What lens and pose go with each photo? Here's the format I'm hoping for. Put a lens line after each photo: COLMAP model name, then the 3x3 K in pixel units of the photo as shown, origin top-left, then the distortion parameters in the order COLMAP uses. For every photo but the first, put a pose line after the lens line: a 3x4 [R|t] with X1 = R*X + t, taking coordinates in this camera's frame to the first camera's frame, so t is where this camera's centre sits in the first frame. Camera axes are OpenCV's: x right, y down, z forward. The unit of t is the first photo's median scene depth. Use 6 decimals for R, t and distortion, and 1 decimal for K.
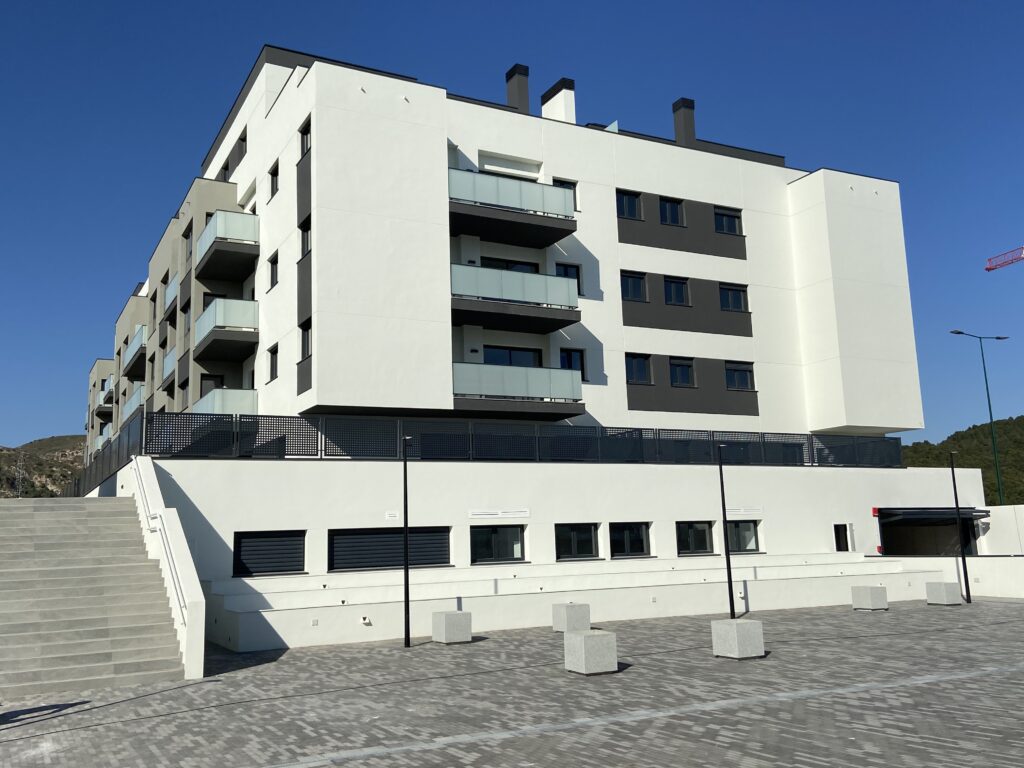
lens RADIAL K [[940.1, 0, 512.0], [0, 940.1, 384.0], [0, 0, 1]] dist [0.115387, 0.008274]
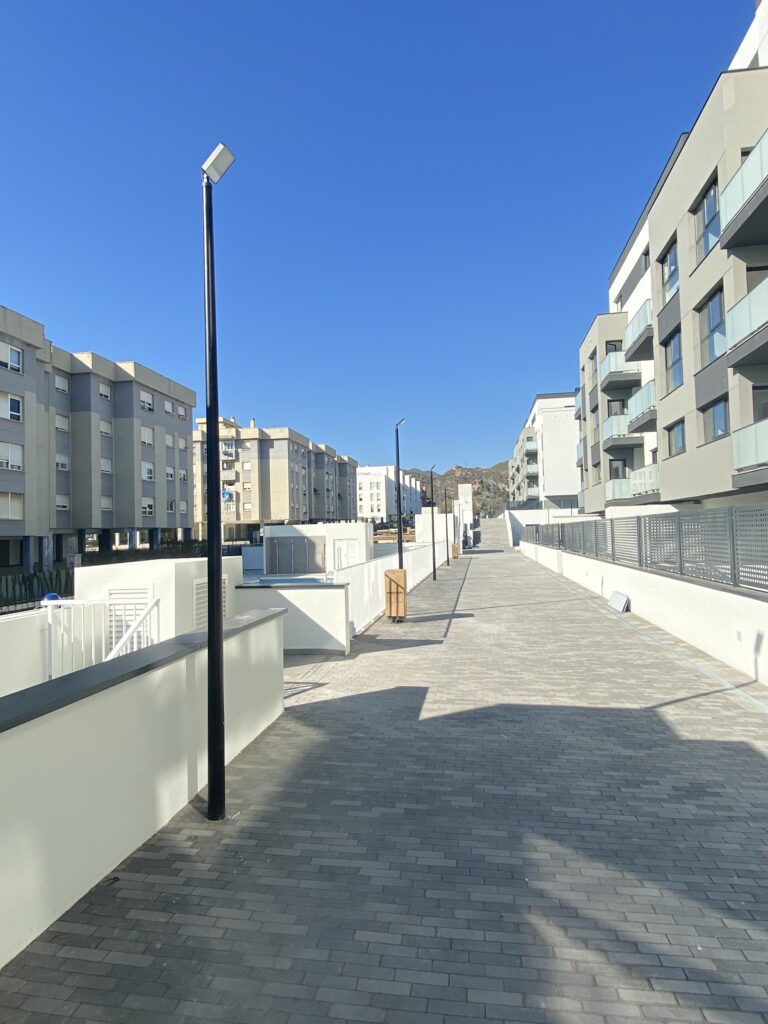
lens RADIAL K [[599.6, 0, 384.0], [0, 599.6, 512.0], [0, 0, 1]] dist [0.103102, -0.129434]
pose [[0.796889, -0.008812, -0.604061, 0.653907], [0.101405, 0.987658, 0.119368, -0.231695], [0.595554, -0.156378, 0.787948, -1.230807]]
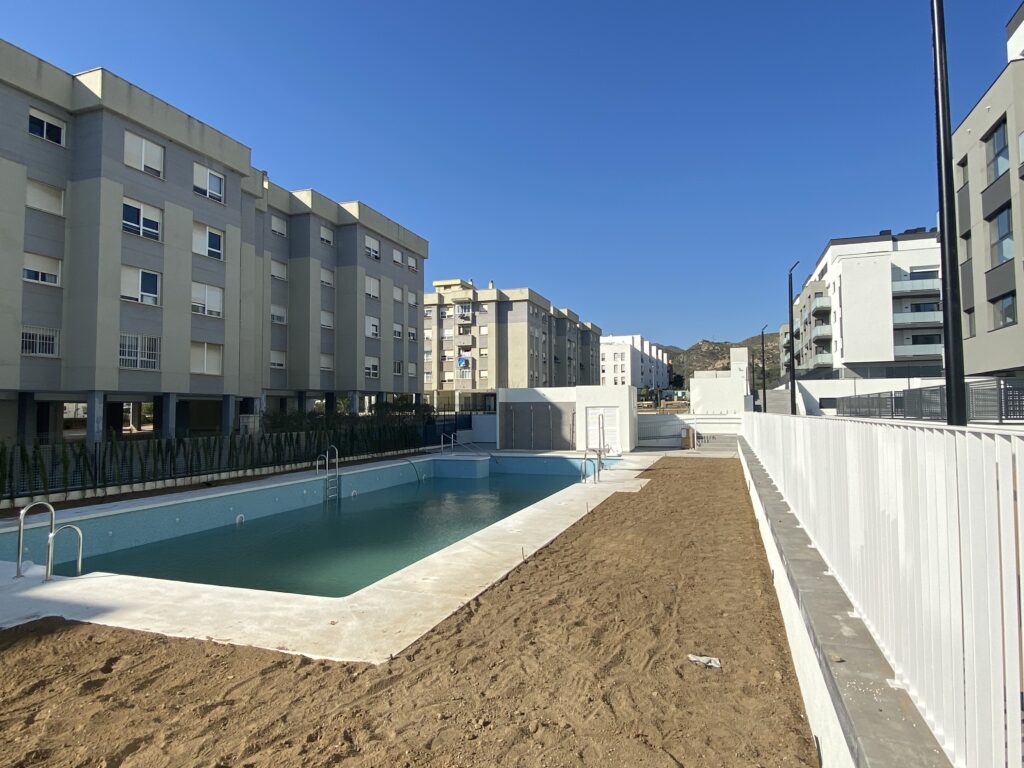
lens RADIAL K [[599.6, 0, 512.0], [0, 599.6, 384.0], [0, 0, 1]] dist [0.103102, -0.129434]
pose [[0.674622, -0.002639, -0.738159, 0.470345], [0.107548, 0.989674, 0.094753, -0.183262], [0.730287, -0.143310, 0.667940, -1.064021]]
